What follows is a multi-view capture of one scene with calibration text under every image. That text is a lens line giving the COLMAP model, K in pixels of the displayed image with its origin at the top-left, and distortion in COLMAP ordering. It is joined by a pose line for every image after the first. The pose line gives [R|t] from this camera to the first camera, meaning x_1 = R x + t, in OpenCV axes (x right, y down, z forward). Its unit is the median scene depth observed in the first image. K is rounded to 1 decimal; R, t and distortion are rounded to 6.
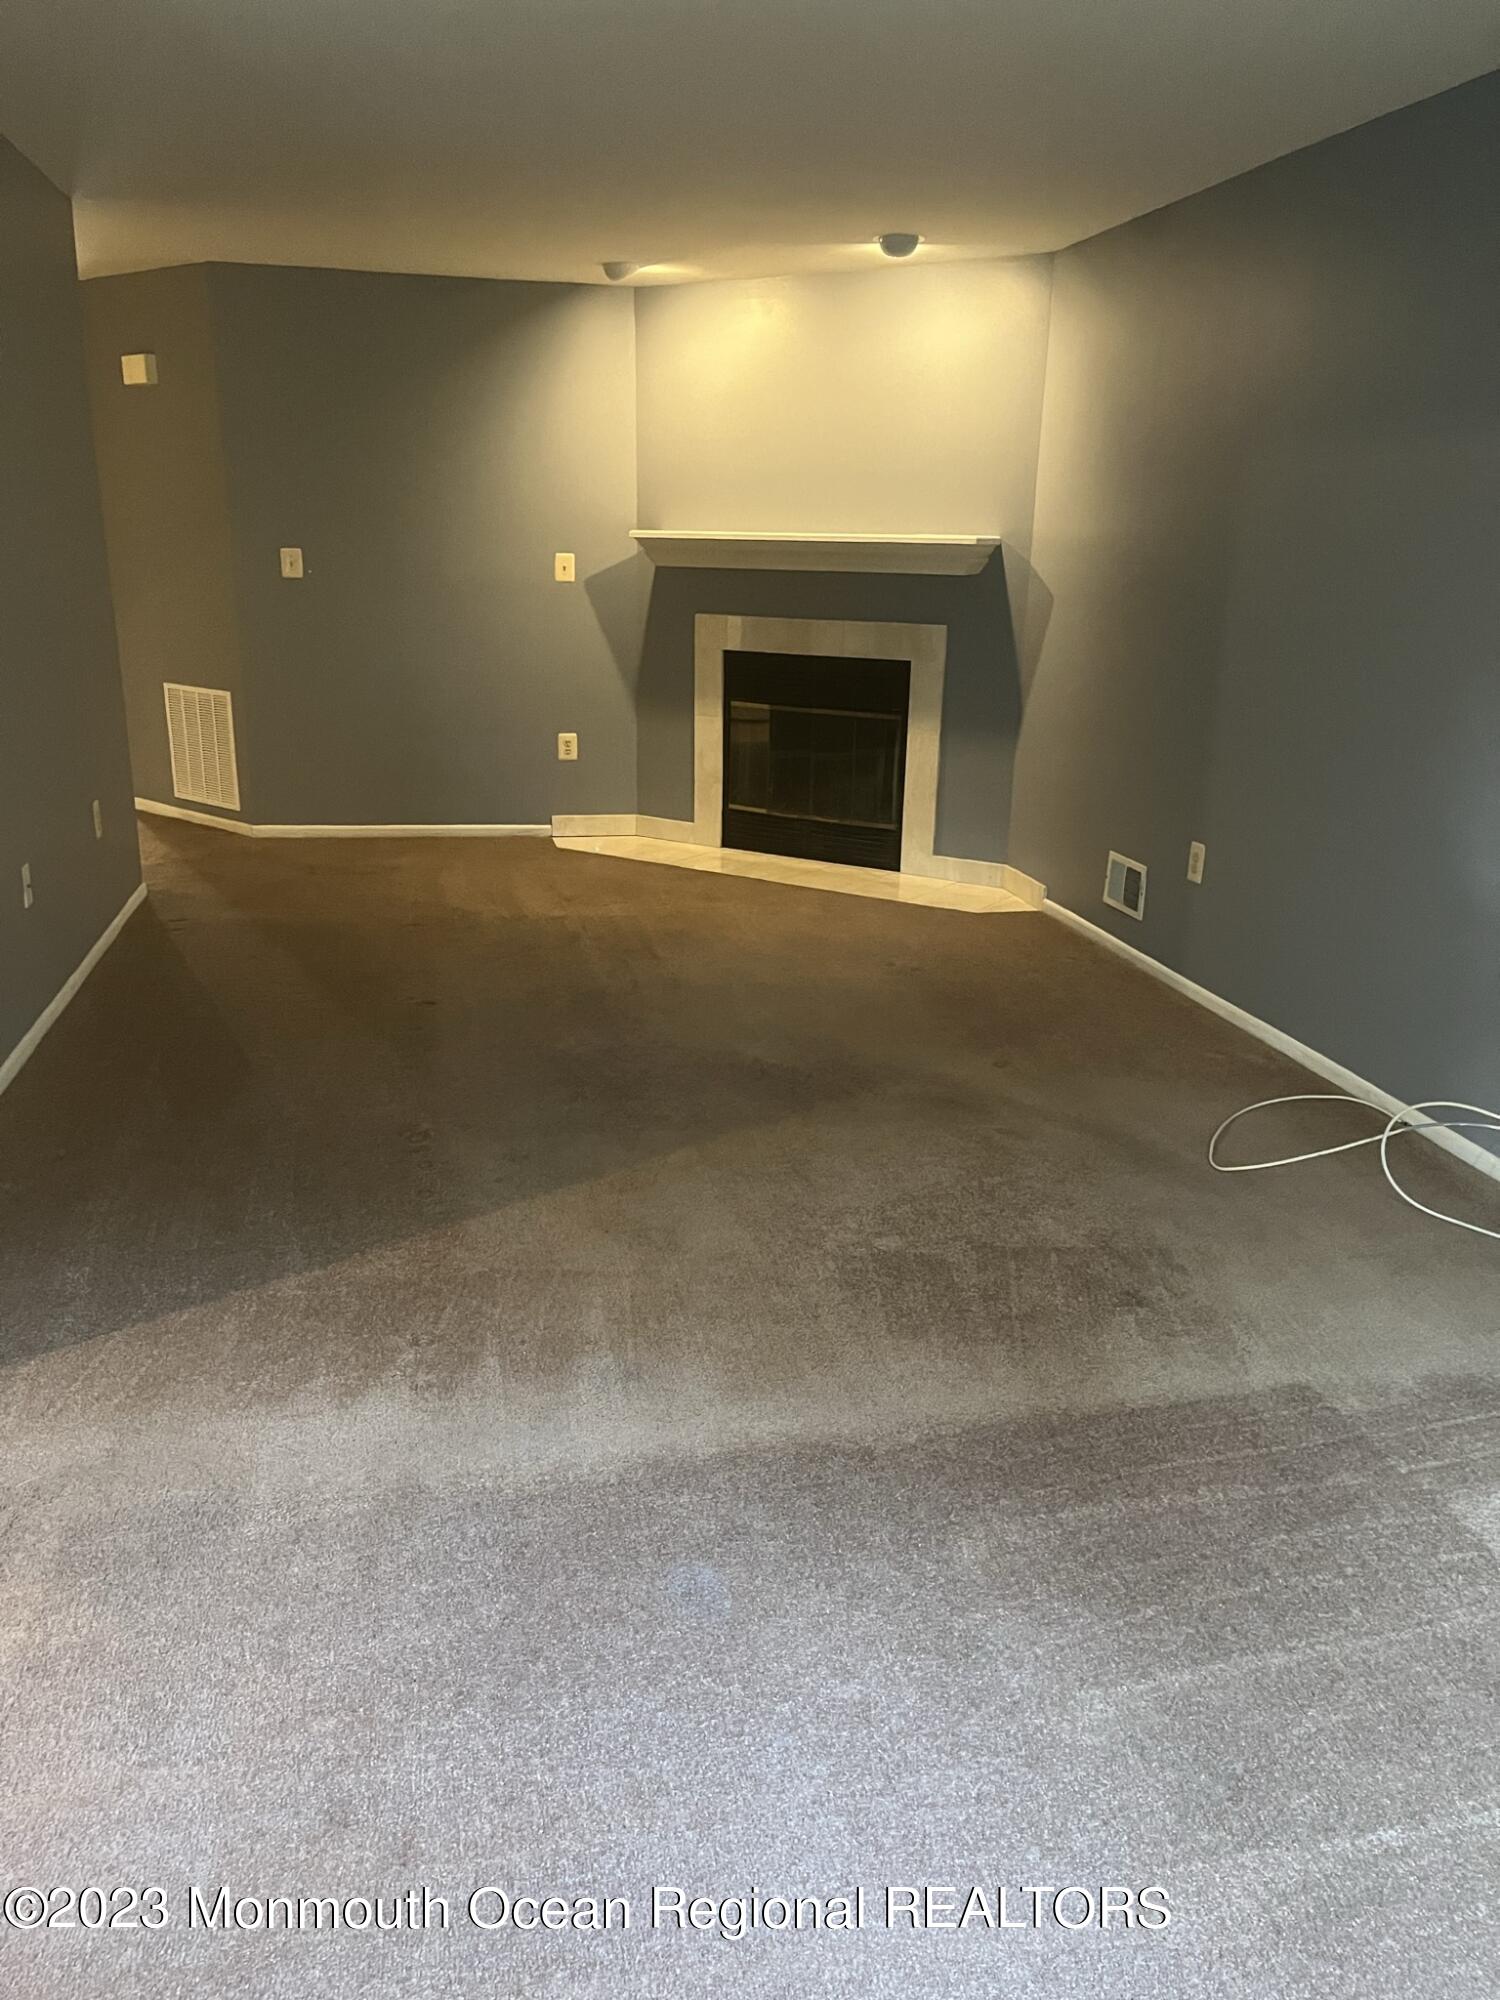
lens RADIAL K [[1514.6, 0, 744.6], [0, 1514.6, 996.3], [0, 0, 1]] dist [0.024085, -0.008091]
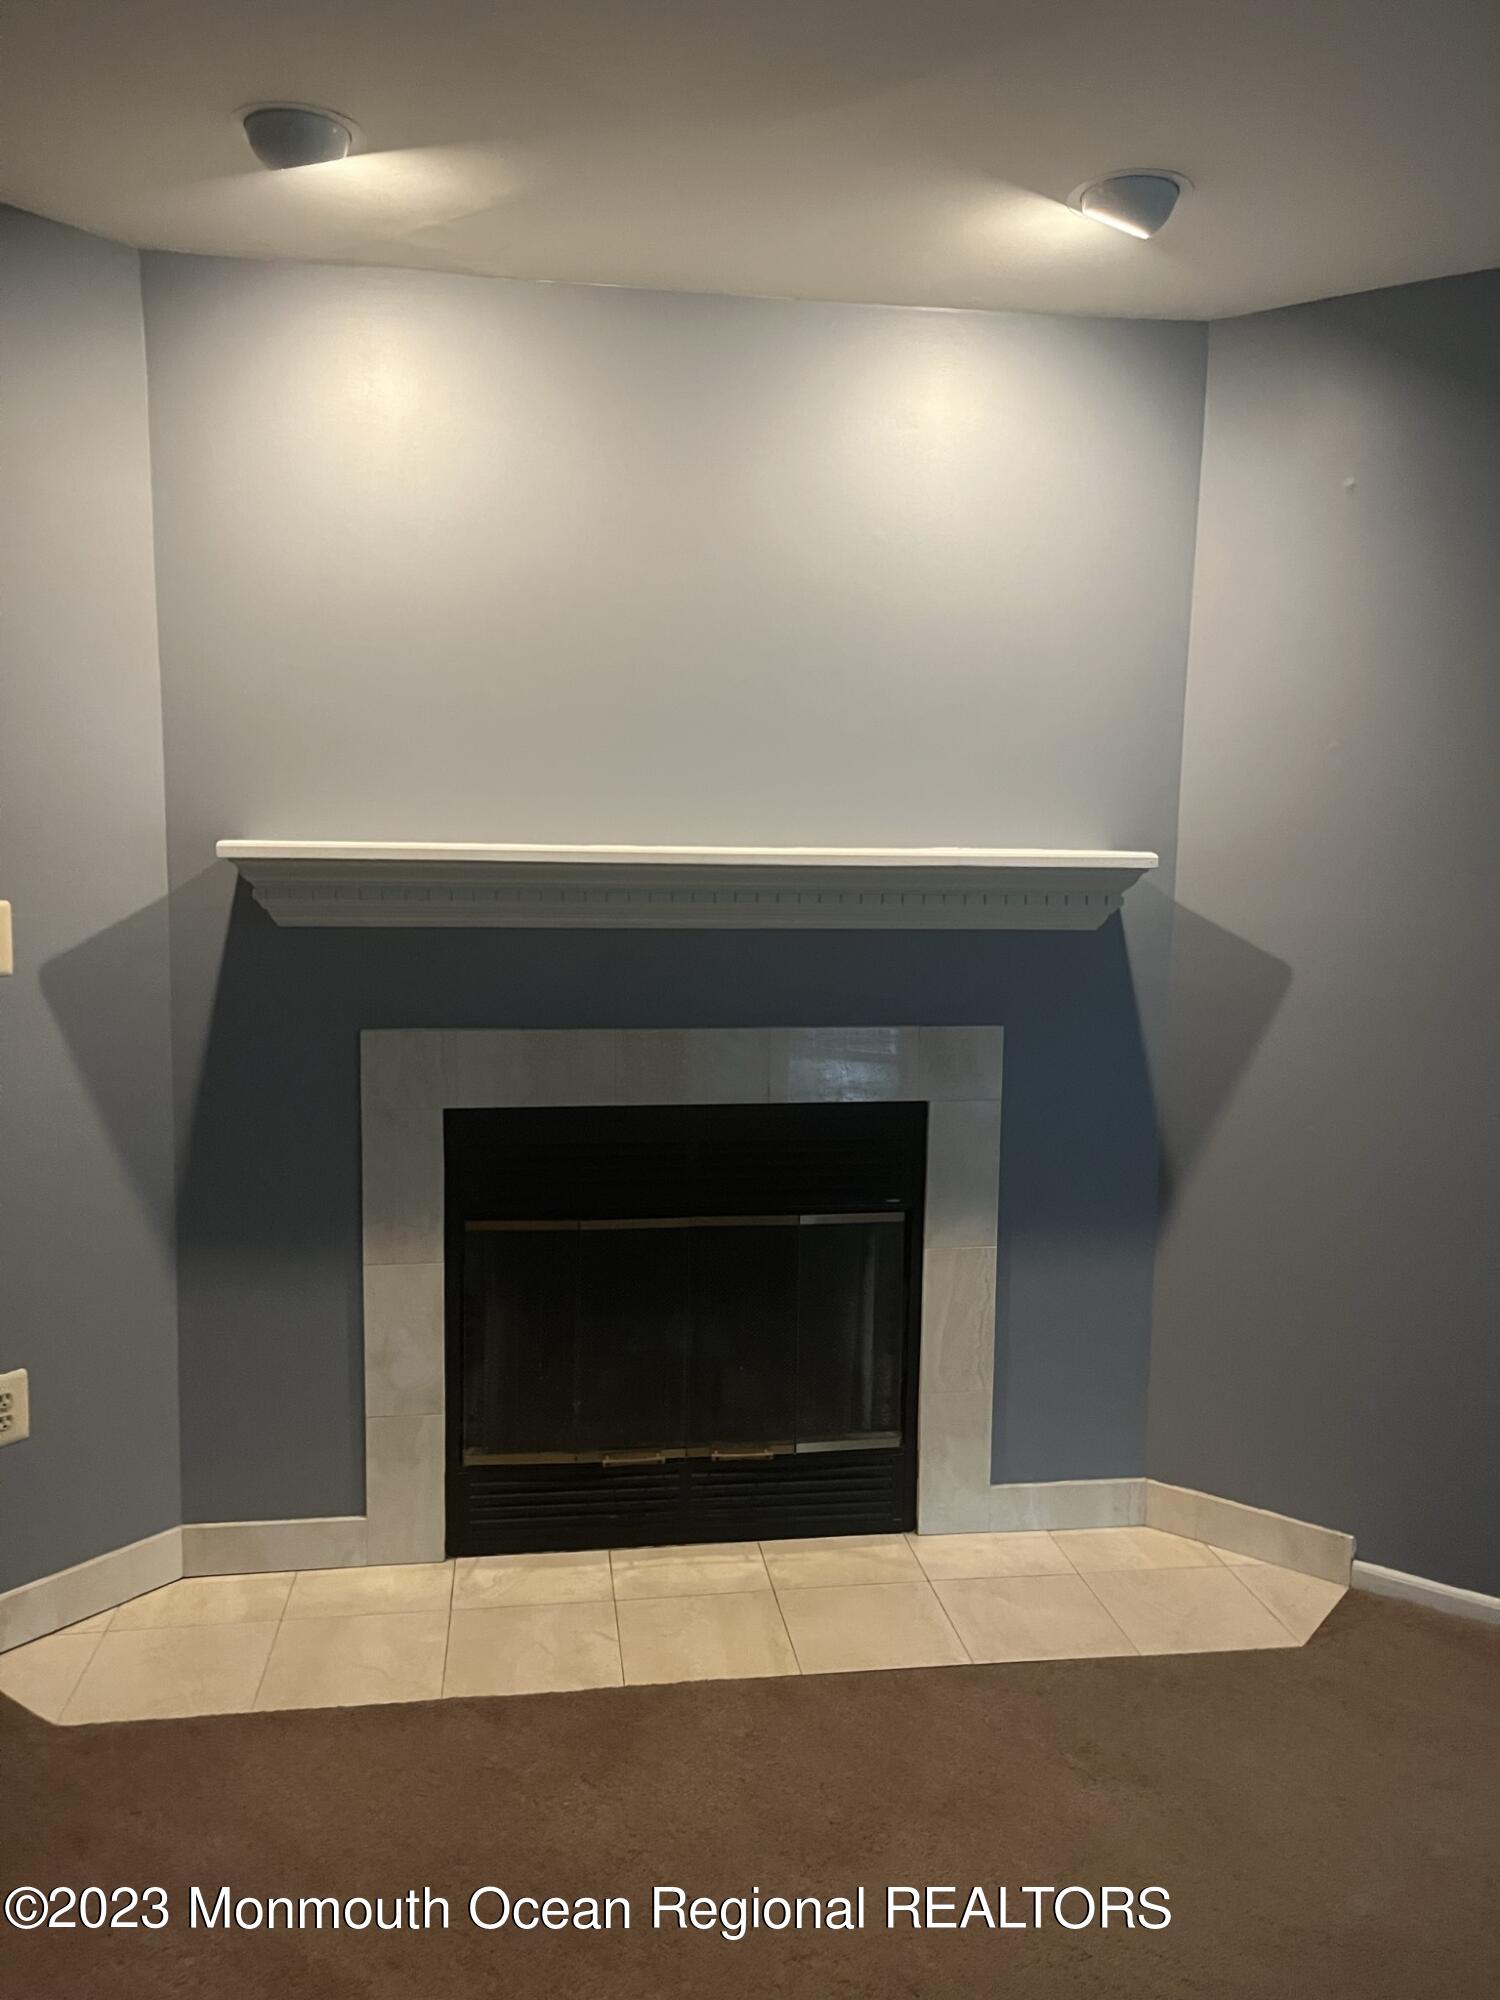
lens RADIAL K [[1514.6, 0, 748.7], [0, 1514.6, 1013.8], [0, 0, 1]] dist [0.024085, -0.008091]
pose [[0.751171, -0.092021, 0.653662, -0.229628], [0.185328, 0.979807, -0.075040, -0.212907], [-0.633557, 0.177510, 0.753057, 0.641764]]
